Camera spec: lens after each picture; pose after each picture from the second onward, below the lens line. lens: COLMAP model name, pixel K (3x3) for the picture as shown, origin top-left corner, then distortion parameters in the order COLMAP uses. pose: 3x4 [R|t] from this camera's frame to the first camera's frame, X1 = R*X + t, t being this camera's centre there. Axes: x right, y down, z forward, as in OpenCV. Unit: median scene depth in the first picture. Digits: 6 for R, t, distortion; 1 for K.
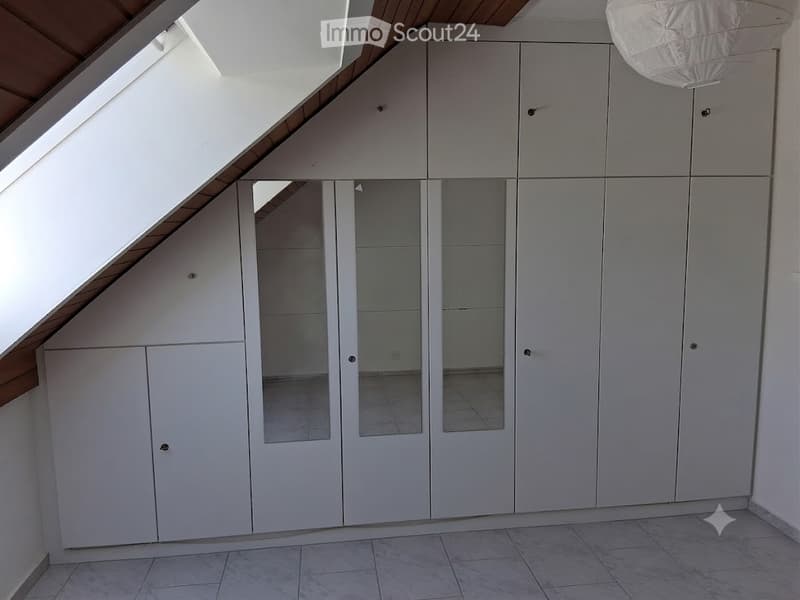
lens RADIAL K [[599.9, 0, 400.0], [0, 599.9, 300.0], [0, 0, 1]] dist [0.127655, -0.220991]
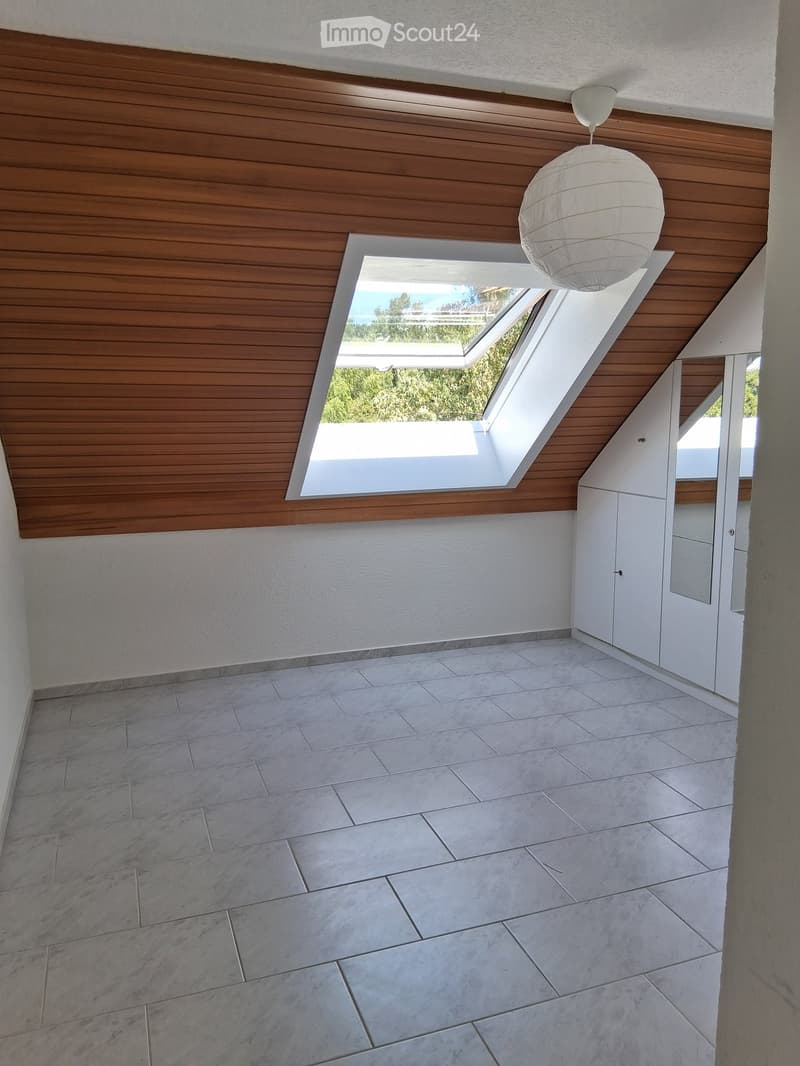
lens RADIAL K [[799.4, 0, 400.0], [0, 799.4, 533.0], [0, 0, 1]] dist [0.127655, -0.220991]
pose [[0.205683, 0.164870, -0.964631, 1.167222], [-0.117103, 0.982770, 0.143001, -0.031560], [0.971587, 0.083548, 0.221446, 0.164273]]
